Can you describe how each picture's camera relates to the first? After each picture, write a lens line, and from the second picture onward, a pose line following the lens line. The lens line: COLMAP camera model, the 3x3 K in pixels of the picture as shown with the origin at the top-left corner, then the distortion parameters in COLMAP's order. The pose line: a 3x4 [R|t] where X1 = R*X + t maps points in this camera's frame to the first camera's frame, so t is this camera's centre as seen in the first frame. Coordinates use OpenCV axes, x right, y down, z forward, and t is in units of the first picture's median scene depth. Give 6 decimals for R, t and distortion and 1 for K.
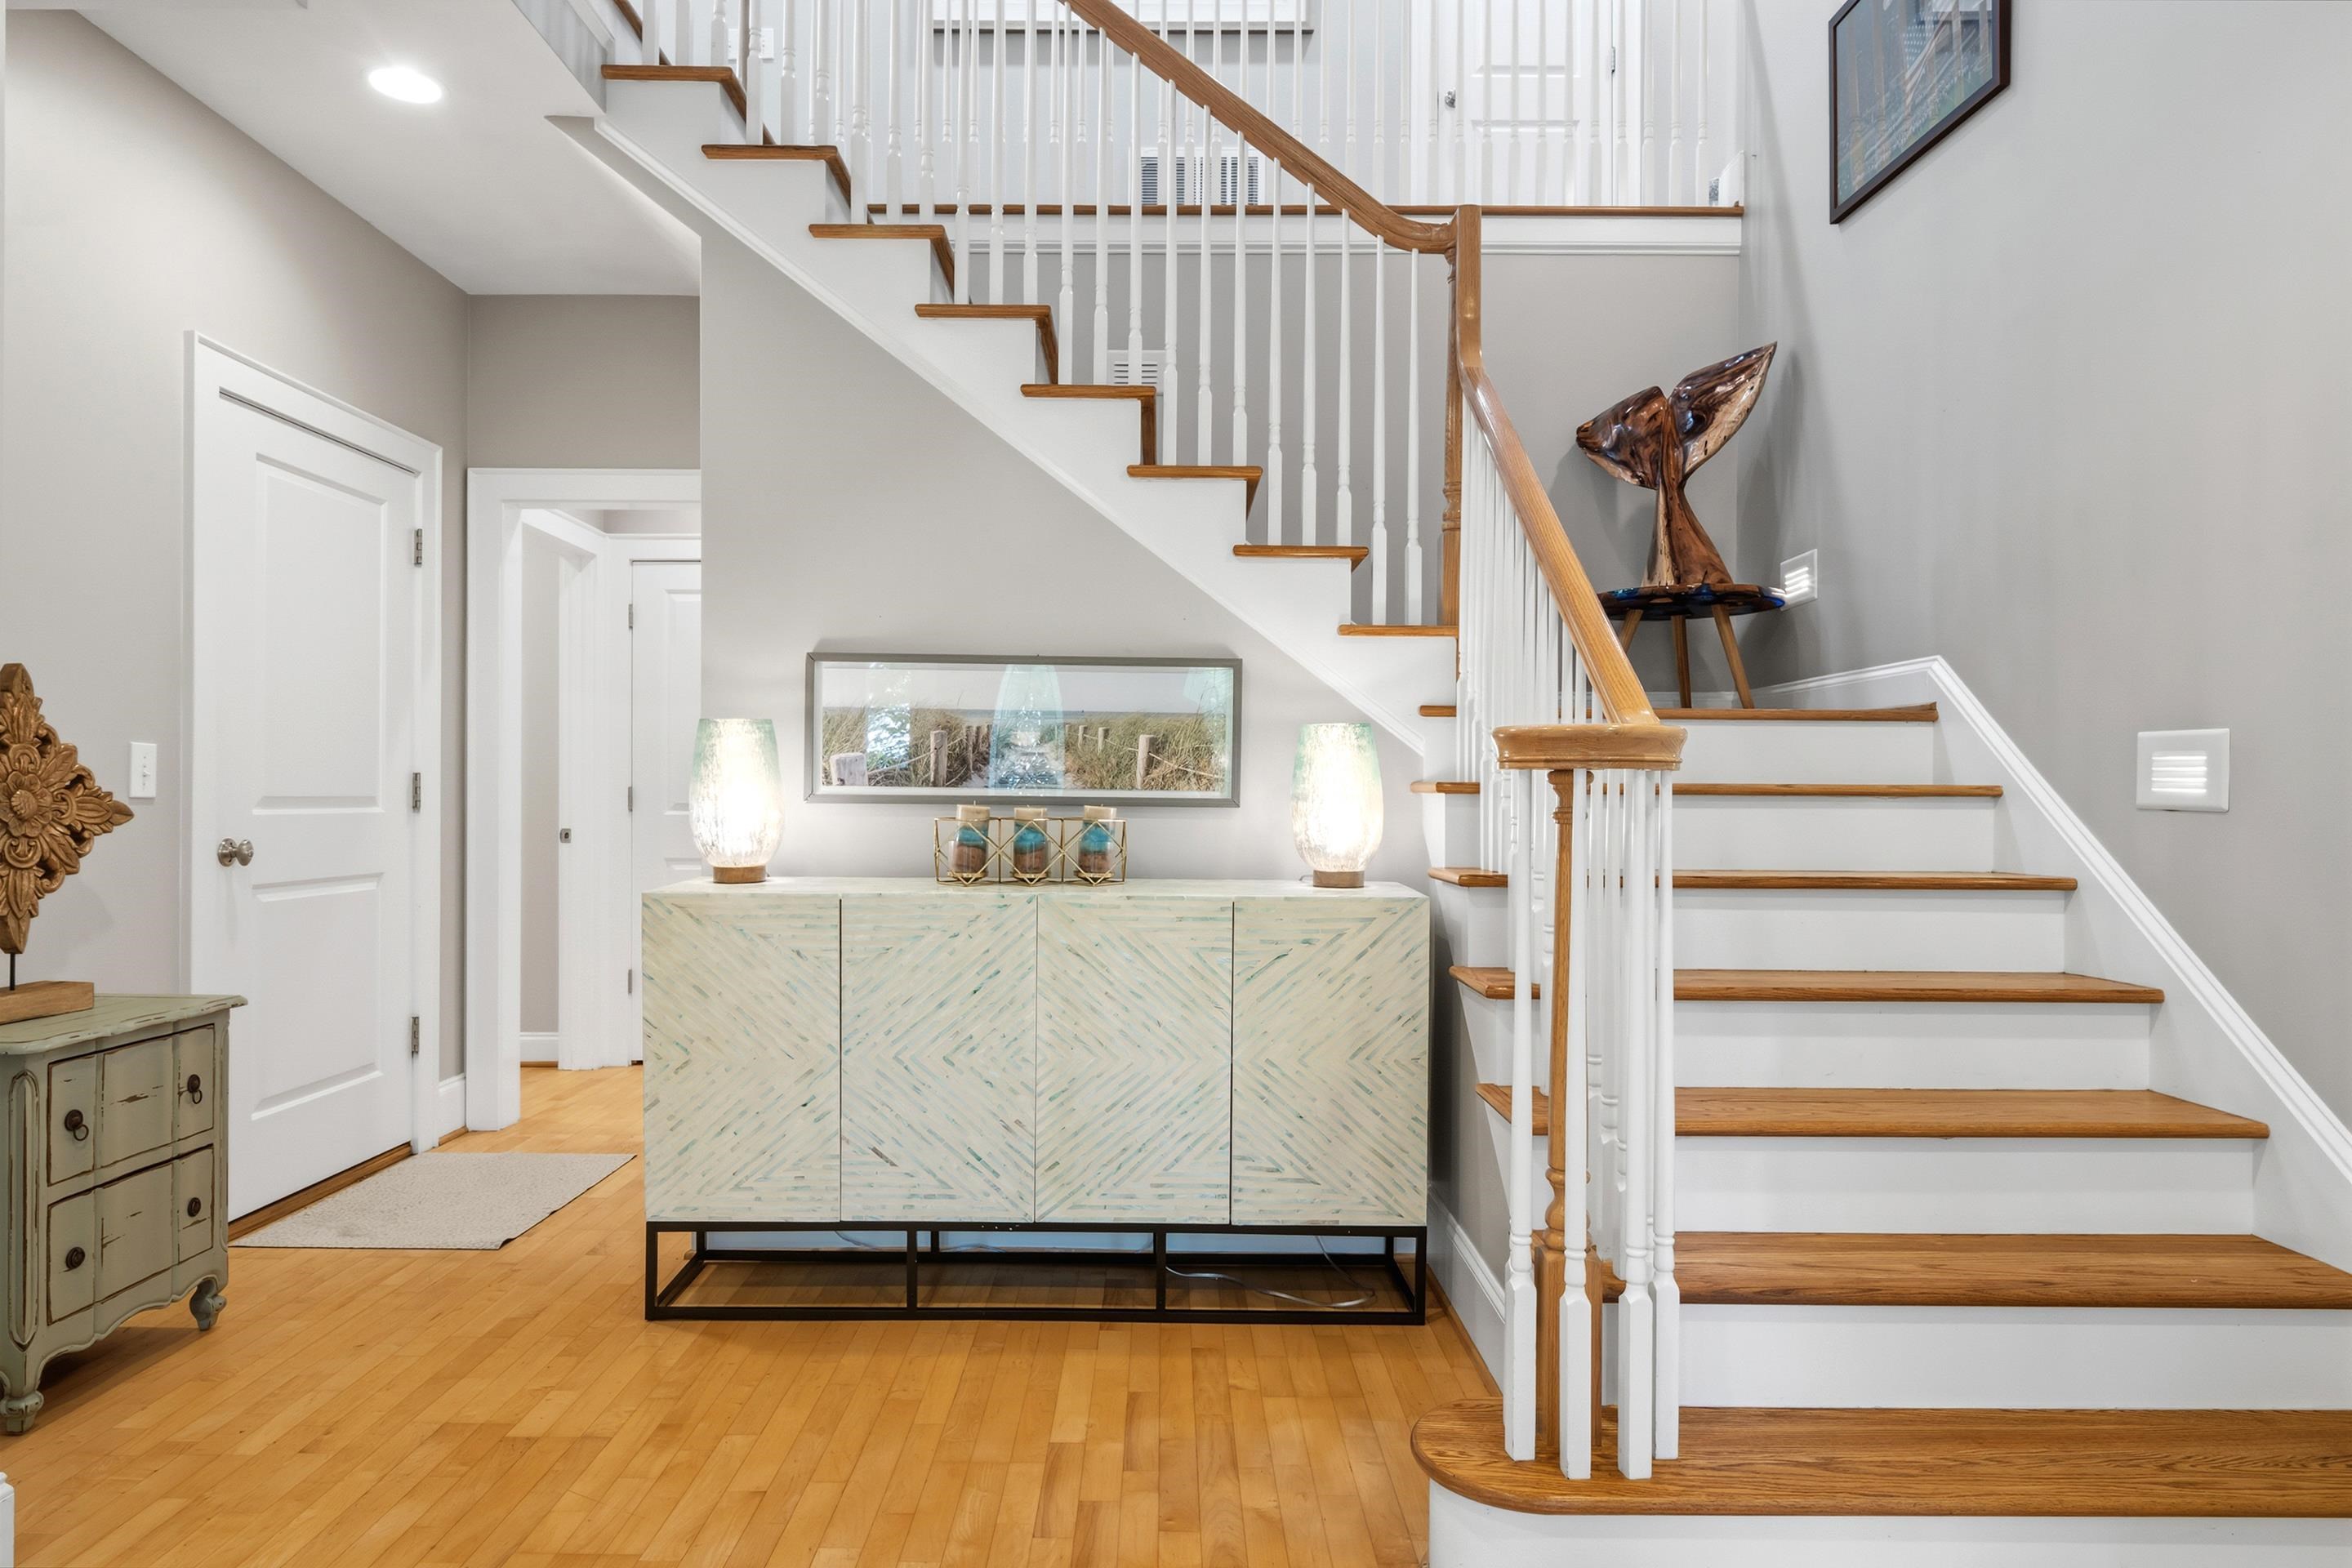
lens RADIAL K [[1393.6, 0, 1175.1], [0, 1393.6, 781.5], [0, 0, 1]] dist [0.001883, 0.000659]
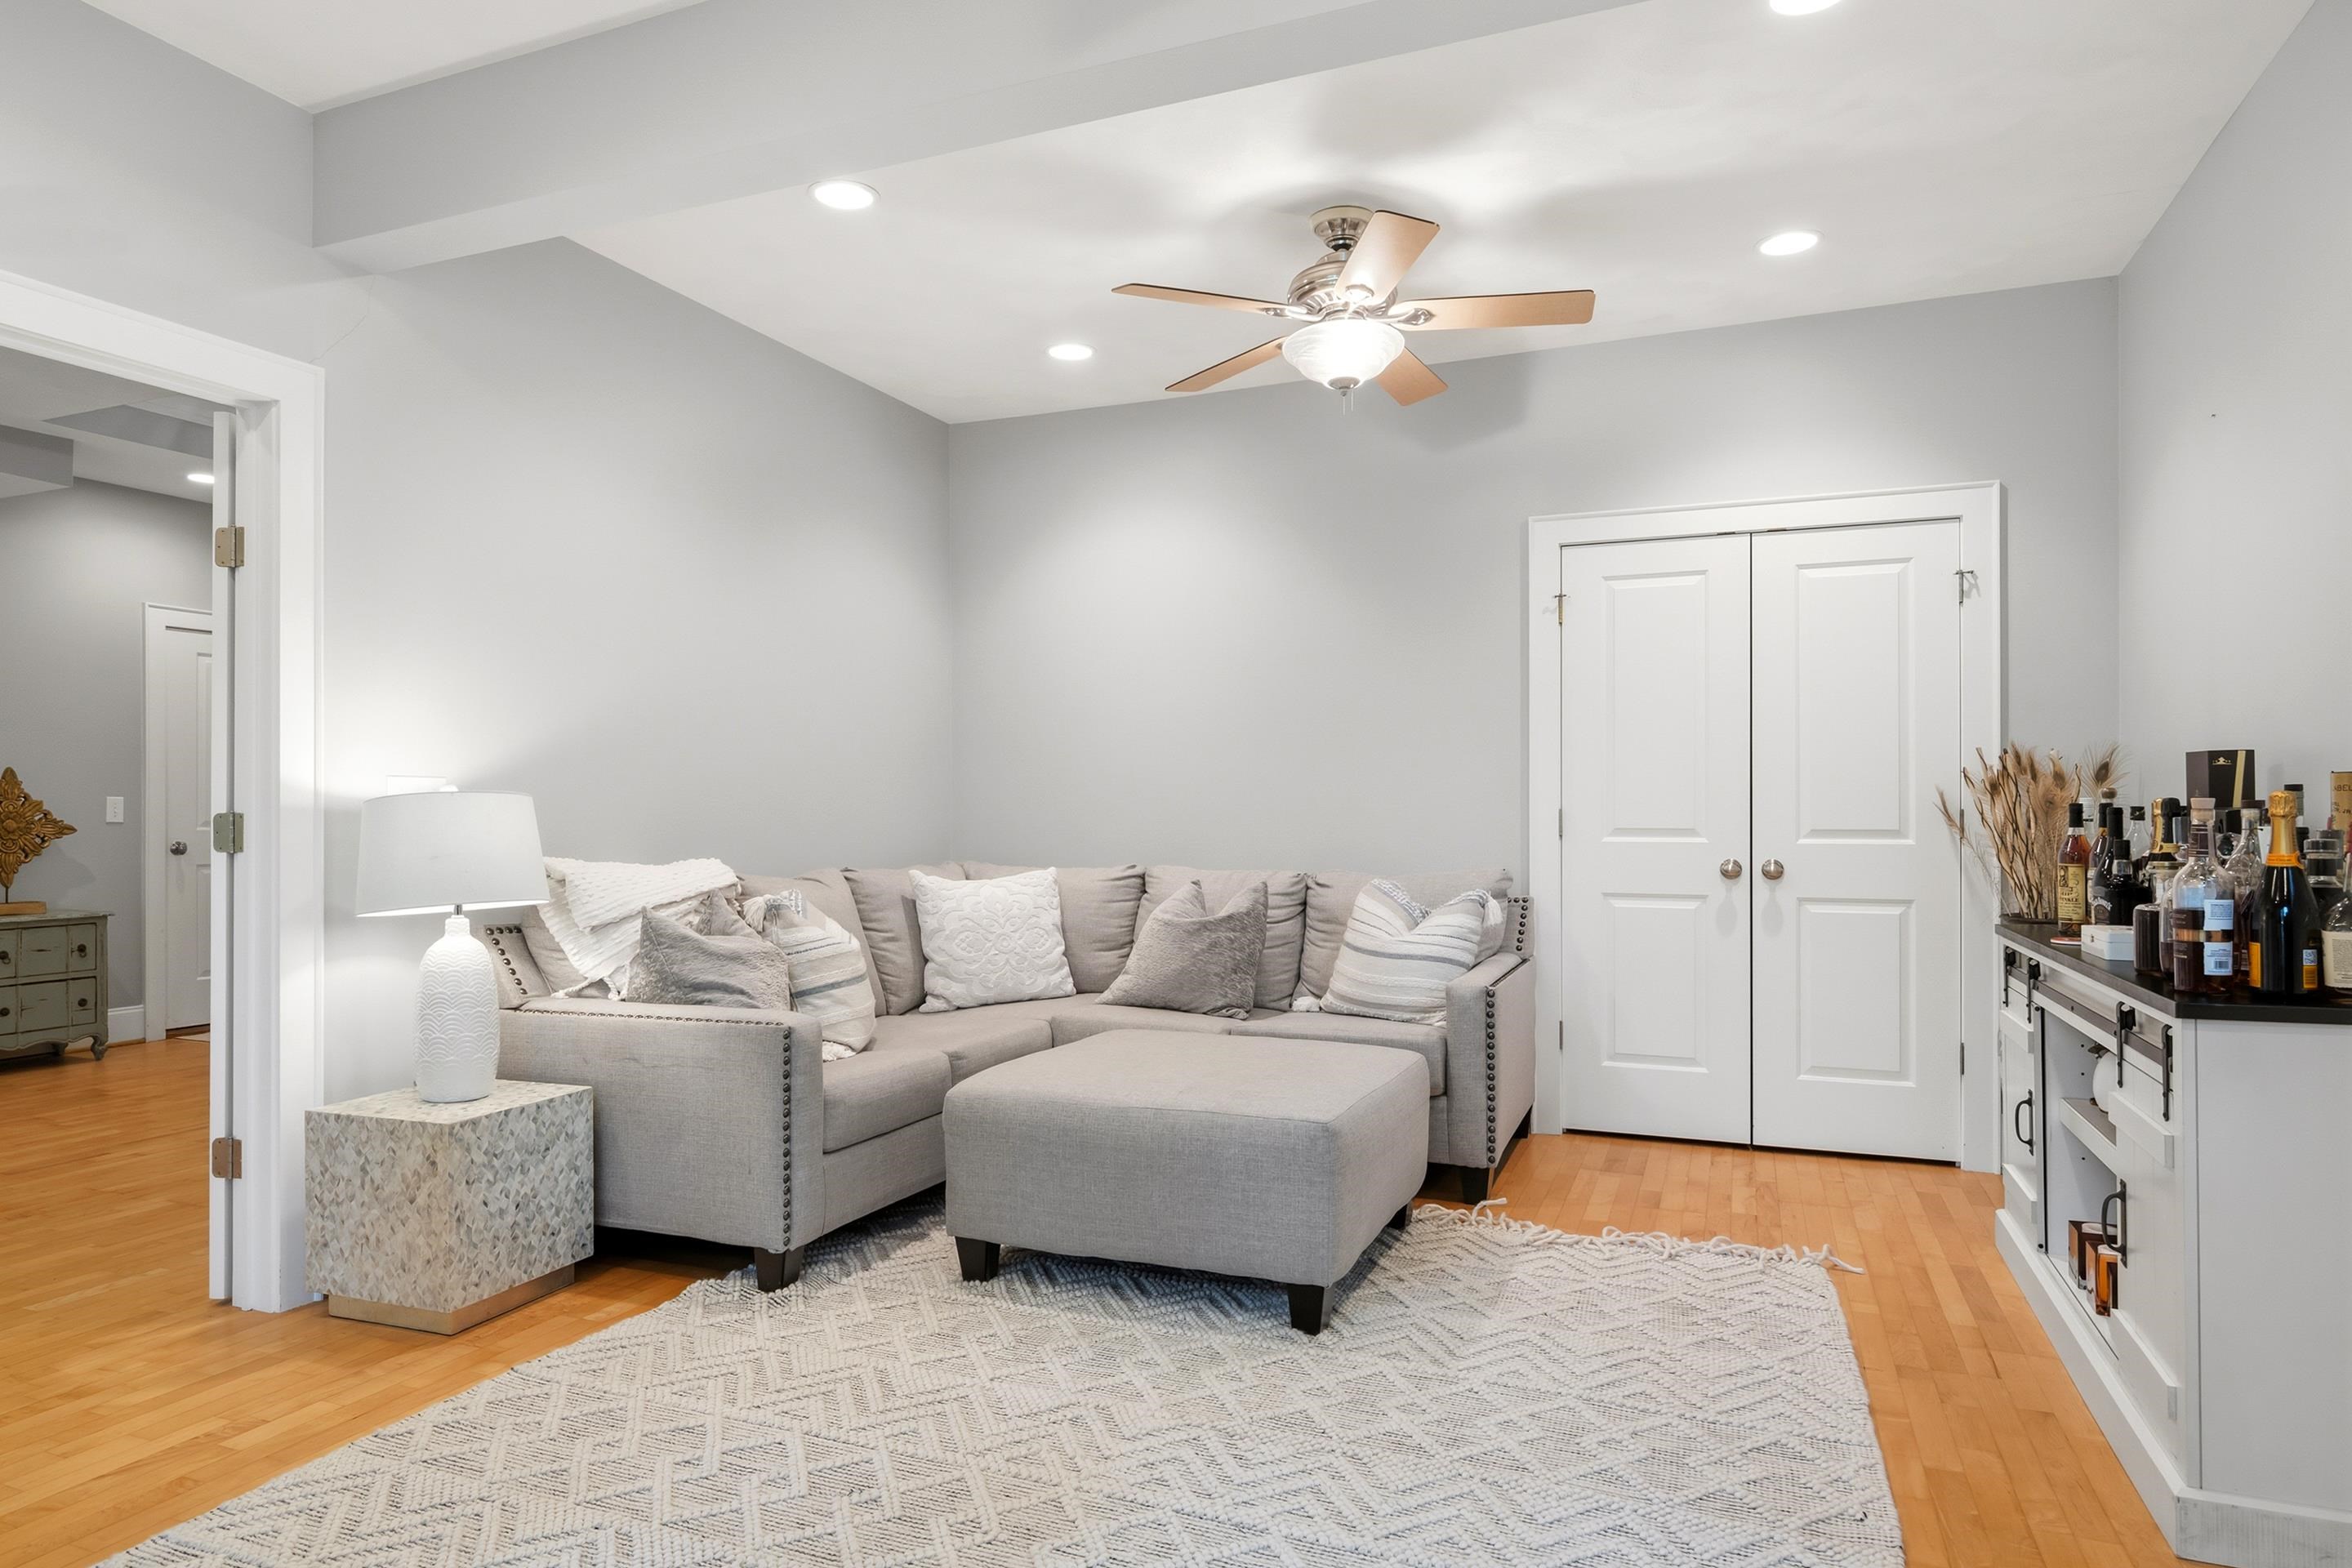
lens RADIAL K [[1393.6, 0, 1175.2], [0, 1393.6, 797.4], [0, 0, 1]] dist [0.001883, 0.000659]
pose [[0.924185, -0.007426, -0.381874, 1.827894], [0.006234, 0.999971, -0.004358, -0.008970], [0.381895, 0.001647, 0.924204, -0.425136]]
